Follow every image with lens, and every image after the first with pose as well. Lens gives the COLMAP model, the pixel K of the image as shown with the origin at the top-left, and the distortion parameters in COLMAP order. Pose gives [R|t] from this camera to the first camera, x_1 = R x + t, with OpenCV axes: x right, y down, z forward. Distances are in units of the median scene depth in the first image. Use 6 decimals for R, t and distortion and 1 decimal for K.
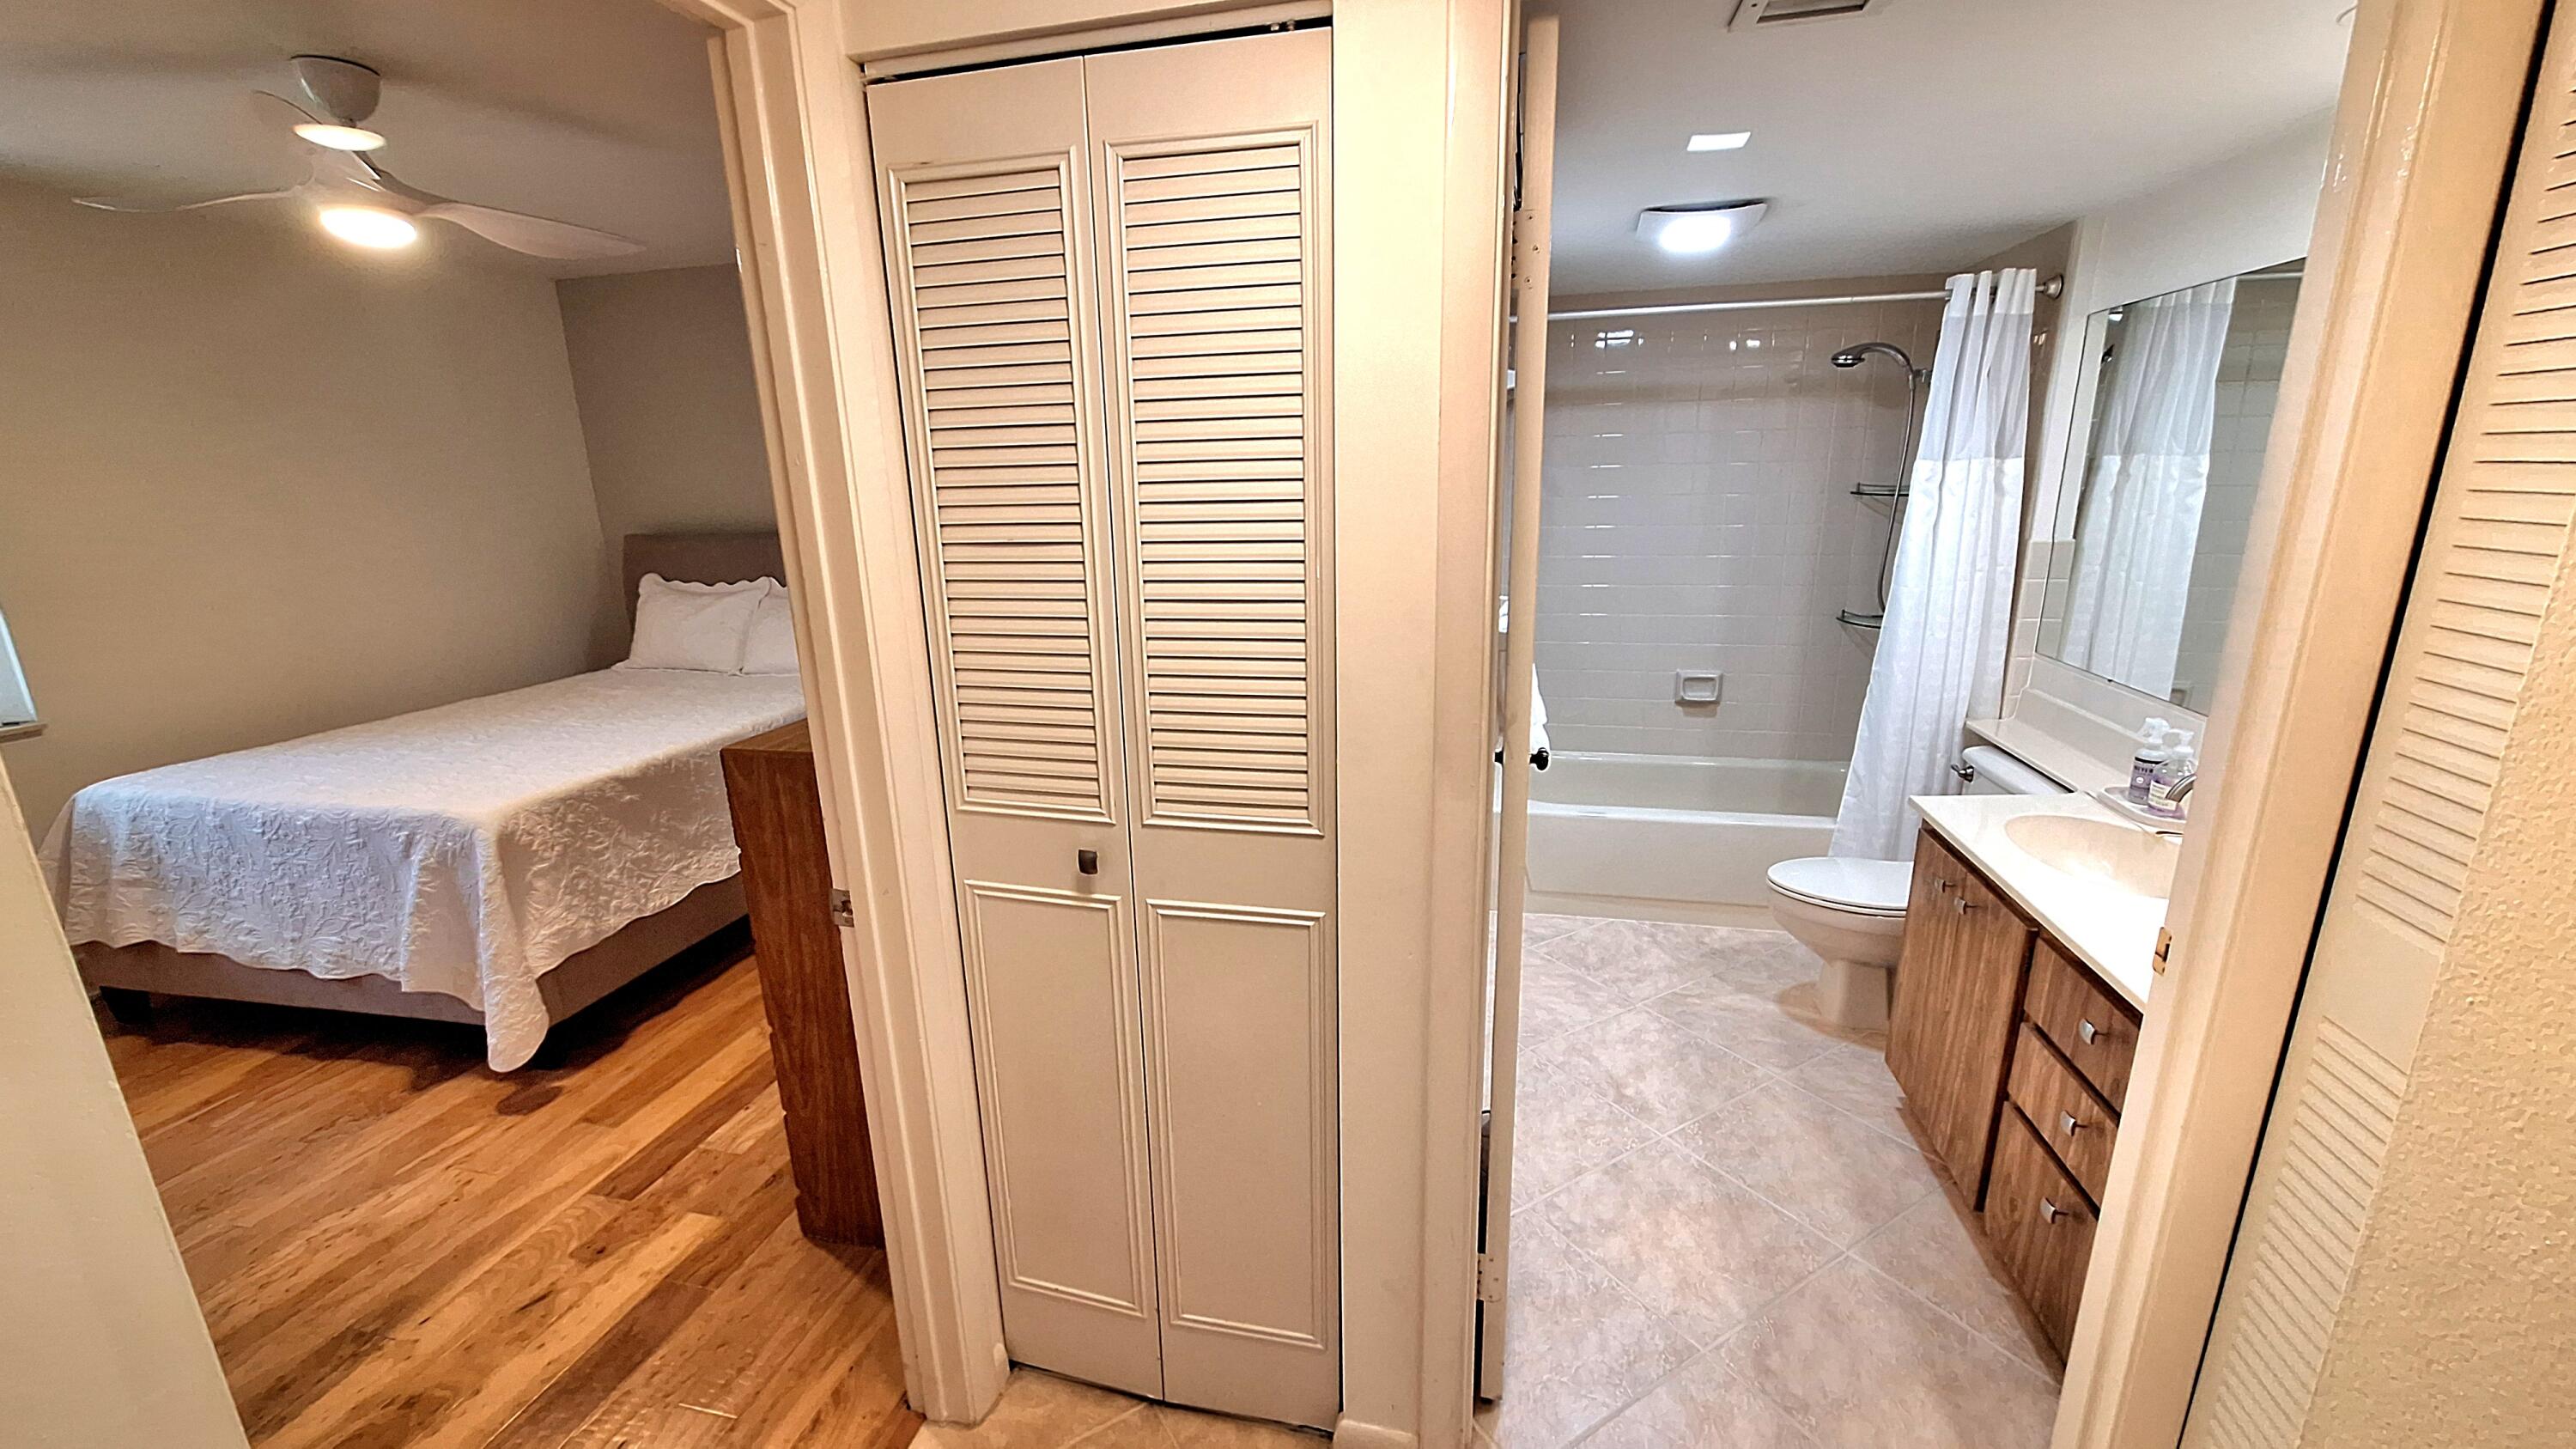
lens RADIAL K [[1017.2, 0, 1282.2], [0, 1017.2, 743.8], [0, 0, 1]] dist [-0.005456, 0.001783]
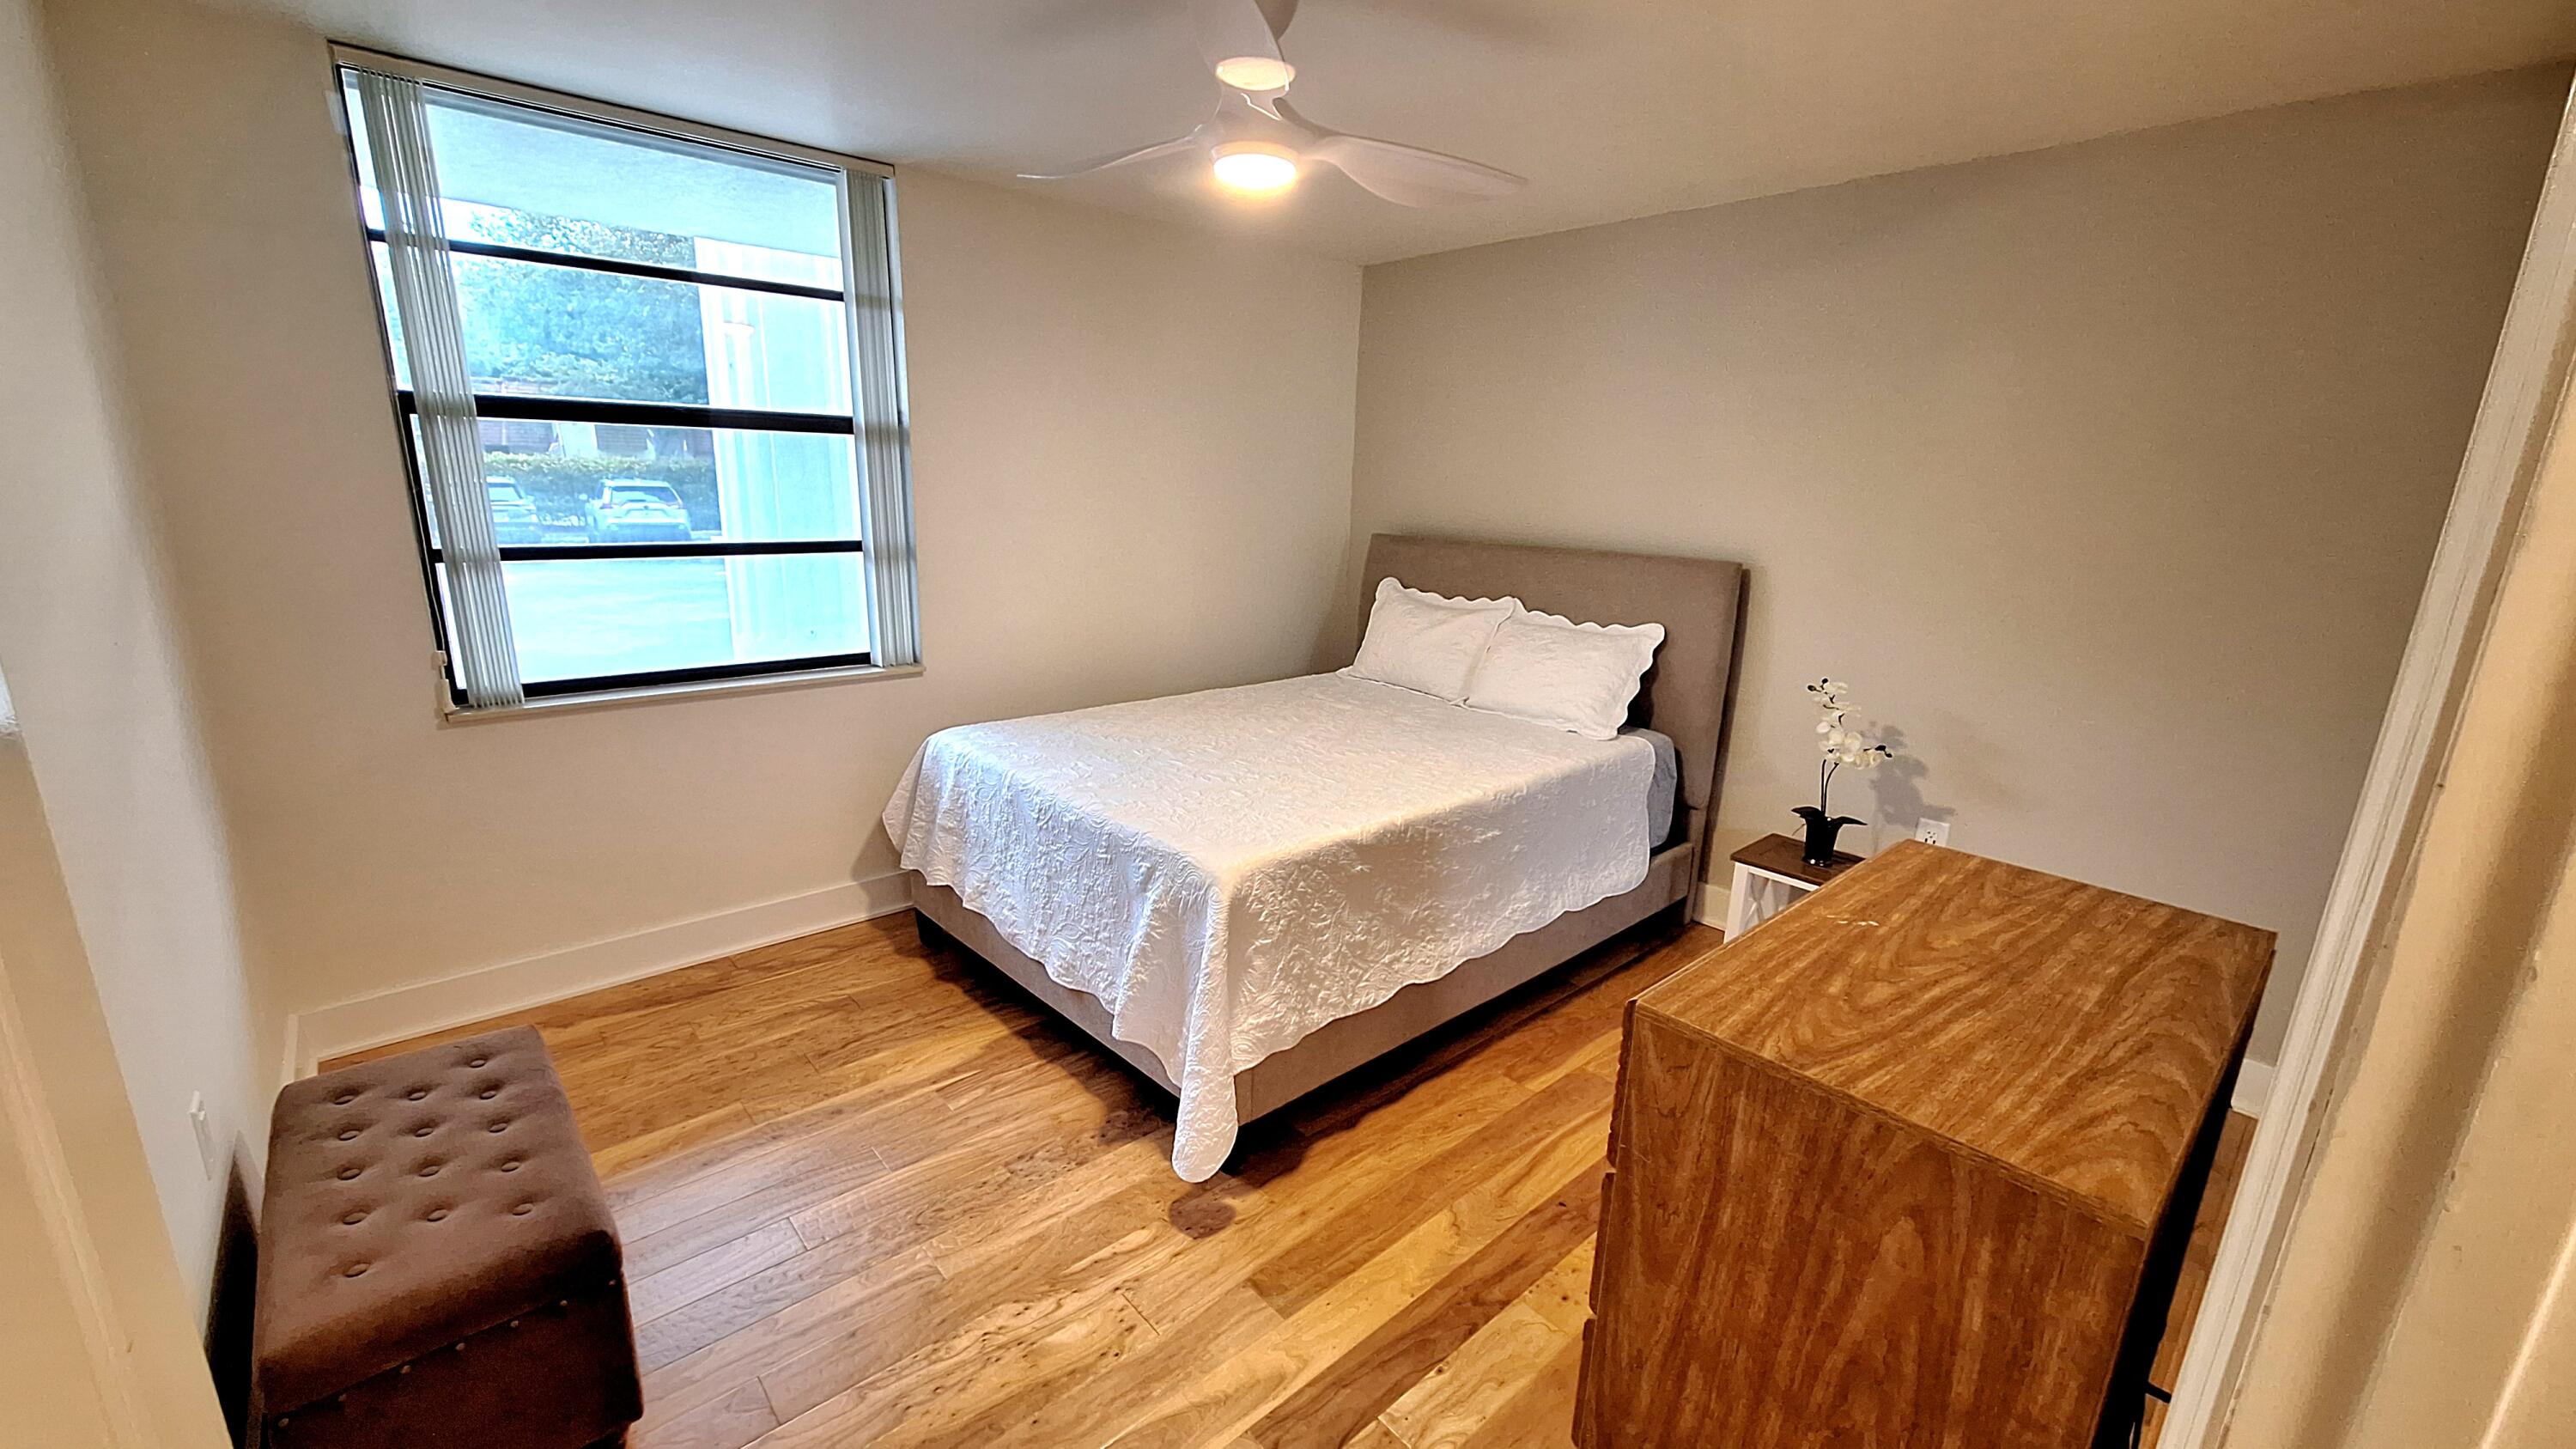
lens RADIAL K [[1017.2, 0, 1269.8], [0, 1017.2, 727.6], [0, 0, 1]] dist [-0.005456, 0.001783]
pose [[0.817353, 0.178885, -0.547663, -0.288000], [-0.187540, 0.981415, 0.040671, -0.081270], [0.544760, 0.069466, 0.835710, 0.282135]]
